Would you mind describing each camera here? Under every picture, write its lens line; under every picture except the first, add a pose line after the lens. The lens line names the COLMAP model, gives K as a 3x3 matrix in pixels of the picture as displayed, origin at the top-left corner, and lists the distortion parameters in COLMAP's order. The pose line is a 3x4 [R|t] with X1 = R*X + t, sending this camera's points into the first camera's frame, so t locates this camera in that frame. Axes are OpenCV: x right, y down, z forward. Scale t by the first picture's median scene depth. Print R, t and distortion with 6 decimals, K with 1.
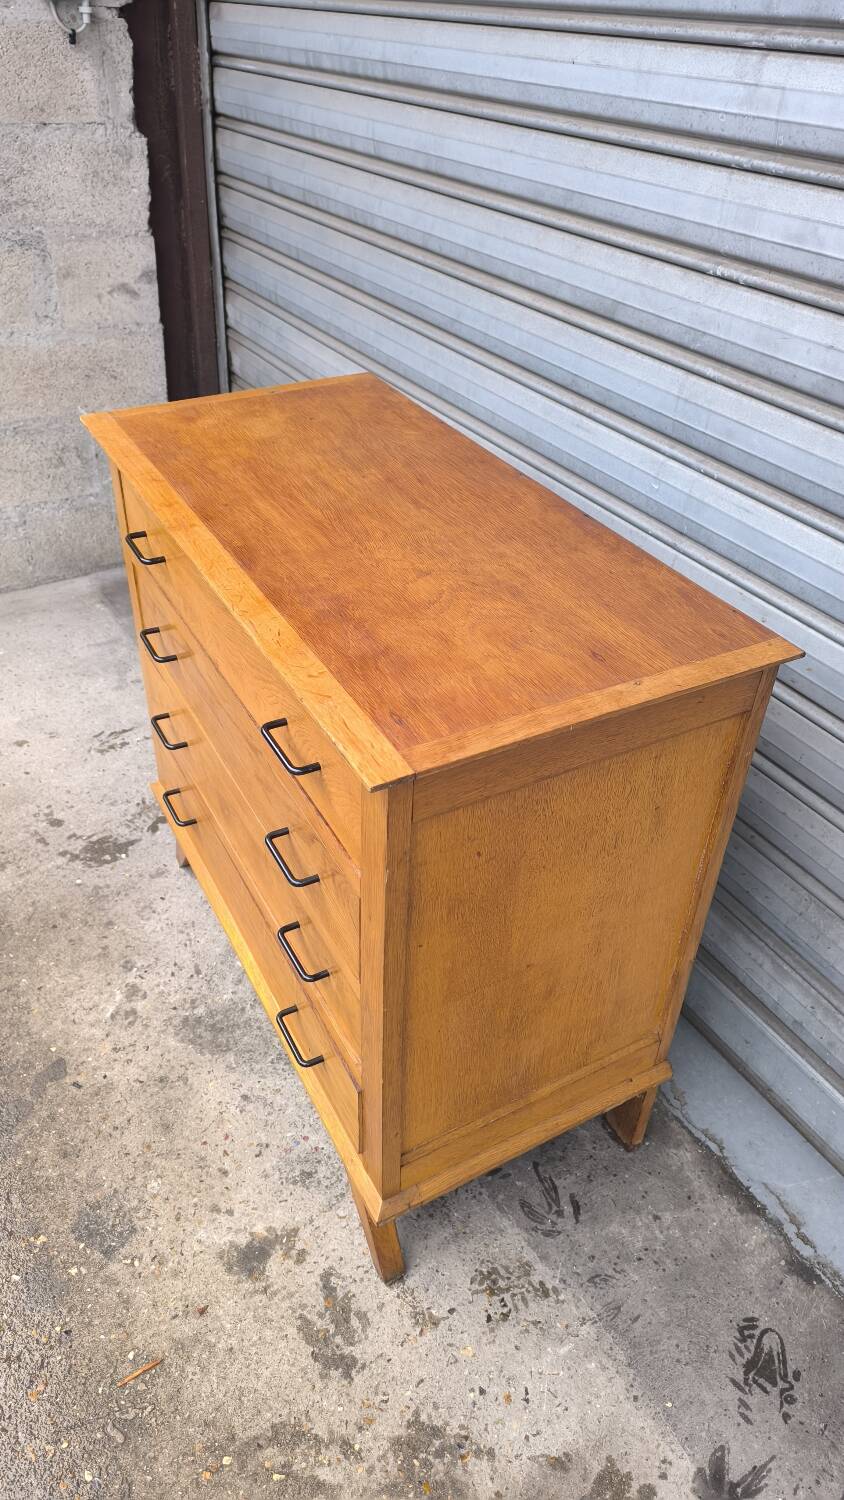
lens RADIAL K [[1037.1, 0, 414.4], [0, 1037.1, 747.7], [0, 0, 1]] dist [0.036677, -0.042697]
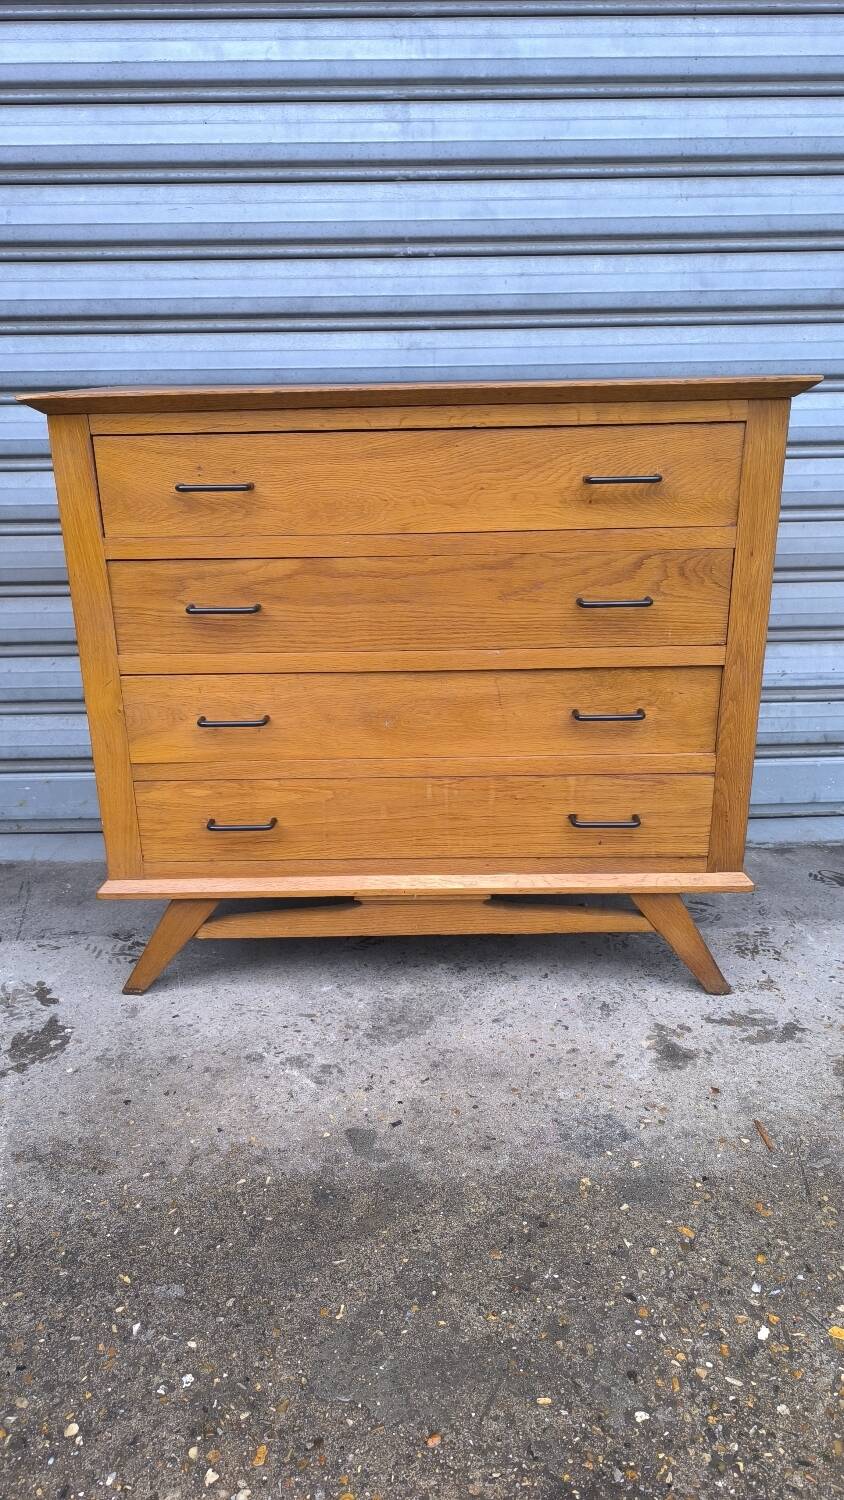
lens RADIAL K [[1037.1, 0, 415.9], [0, 1037.1, 757.1], [0, 0, 1]] dist [0.036677, -0.042697]
pose [[0.481156, -0.325866, 0.813818, -0.974409], [0.543100, 0.839533, 0.015063, 0.088715], [-0.688136, 0.434737, 0.580924, 0.436557]]
